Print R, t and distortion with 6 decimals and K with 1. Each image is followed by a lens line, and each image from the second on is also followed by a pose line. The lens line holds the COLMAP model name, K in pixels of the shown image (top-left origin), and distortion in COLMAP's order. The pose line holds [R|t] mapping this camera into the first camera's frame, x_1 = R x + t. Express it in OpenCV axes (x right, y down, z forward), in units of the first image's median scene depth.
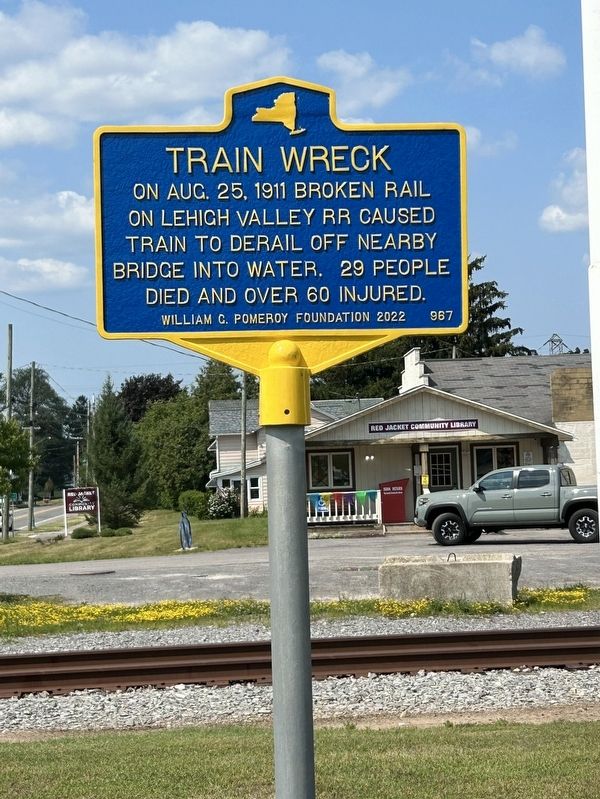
lens RADIAL K [[1604.7, 0, 300.0], [0, 1604.7, 399.5], [0, 0, 1]] dist [0.539300, -10.885204]
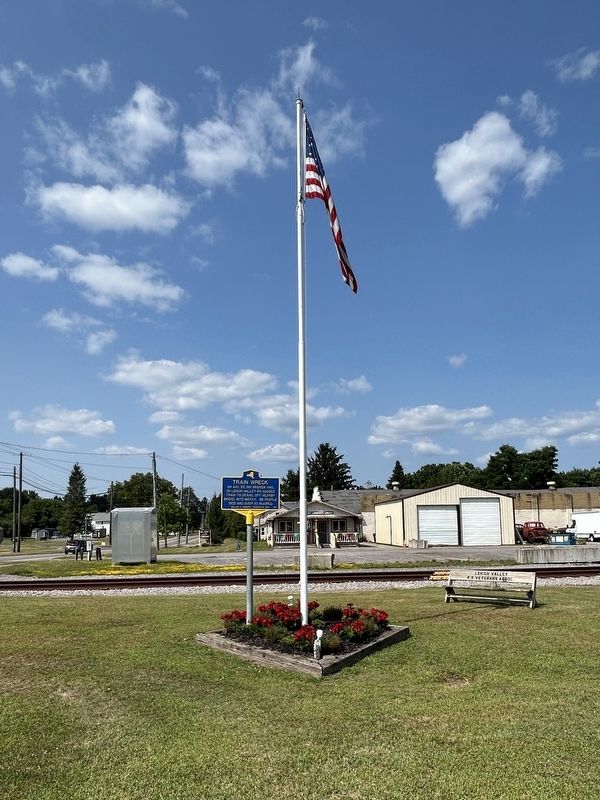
lens RADIAL K [[1066.6, 0, 300.0], [0, 1066.6, 400.0], [0, 0, 1]] dist [-0.013116, -0.001139]
pose [[0.999342, 0.024666, -0.026608, 0.089670], [-0.026318, 0.997626, -0.063645, -0.065646], [0.024975, 0.064303, 0.997618, -1.007576]]
